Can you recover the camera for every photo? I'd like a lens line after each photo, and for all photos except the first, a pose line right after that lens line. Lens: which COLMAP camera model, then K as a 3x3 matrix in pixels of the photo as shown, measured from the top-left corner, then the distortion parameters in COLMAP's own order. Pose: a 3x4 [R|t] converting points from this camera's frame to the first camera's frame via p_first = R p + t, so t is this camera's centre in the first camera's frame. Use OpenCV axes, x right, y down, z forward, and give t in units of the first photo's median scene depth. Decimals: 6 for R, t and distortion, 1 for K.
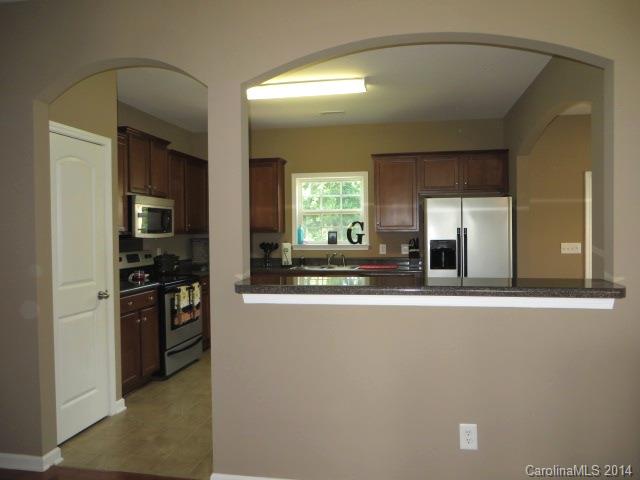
lens RADIAL K [[474.6, 0, 320.0], [0, 474.6, 240.0], [0, 0, 1]] dist [-0.018712, -0.001181]
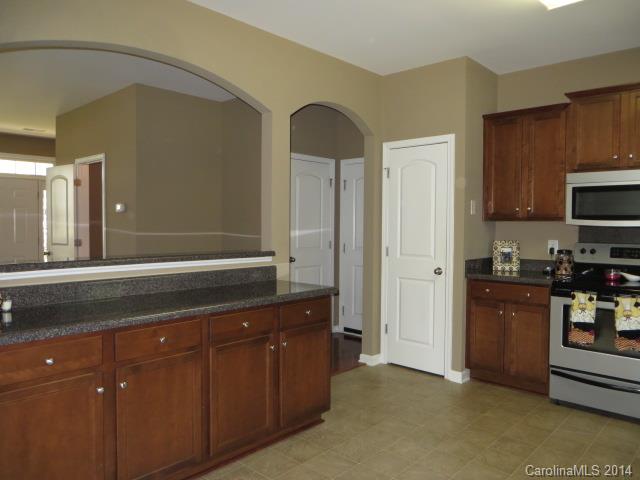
lens RADIAL K [[474.6, 0, 320.0], [0, 474.6, 240.0], [0, 0, 1]] dist [-0.018712, -0.001181]
pose [[-0.535384, 0.038071, -0.843750, 0.423886], [-0.016327, 0.998330, 0.055406, -0.013422], [0.844451, 0.043440, -0.533868, 0.836920]]
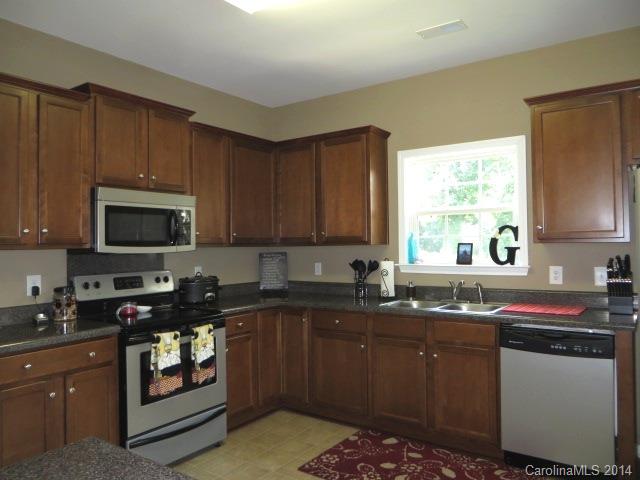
lens RADIAL K [[474.6, 0, 320.0], [0, 474.6, 240.0], [0, 0, 1]] dist [-0.018712, -0.001181]
pose [[0.910614, -0.004453, -0.413233, 0.116618], [-0.005365, 0.999730, -0.022596, -0.007673], [0.413222, 0.022793, 0.910345, 0.418507]]
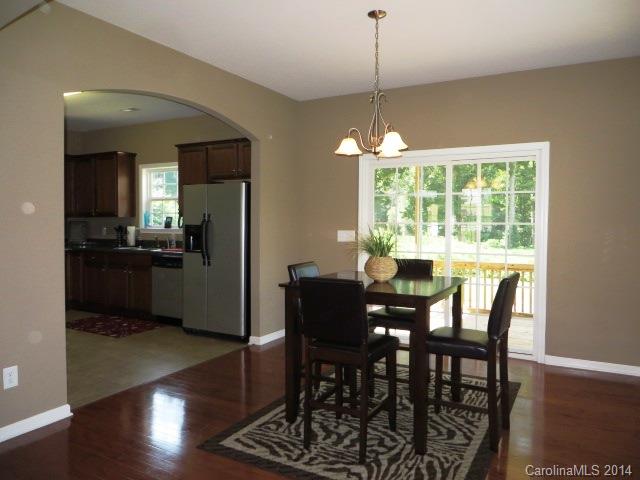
lens RADIAL K [[474.6, 0, 320.0], [0, 474.6, 240.0], [0, 0, 1]] dist [-0.018712, -0.001181]
pose [[0.948162, 0.024618, -0.316832, 0.771996], [-0.015693, 0.999406, 0.030691, -0.003177], [0.317399, -0.024128, 0.947985, 0.072715]]
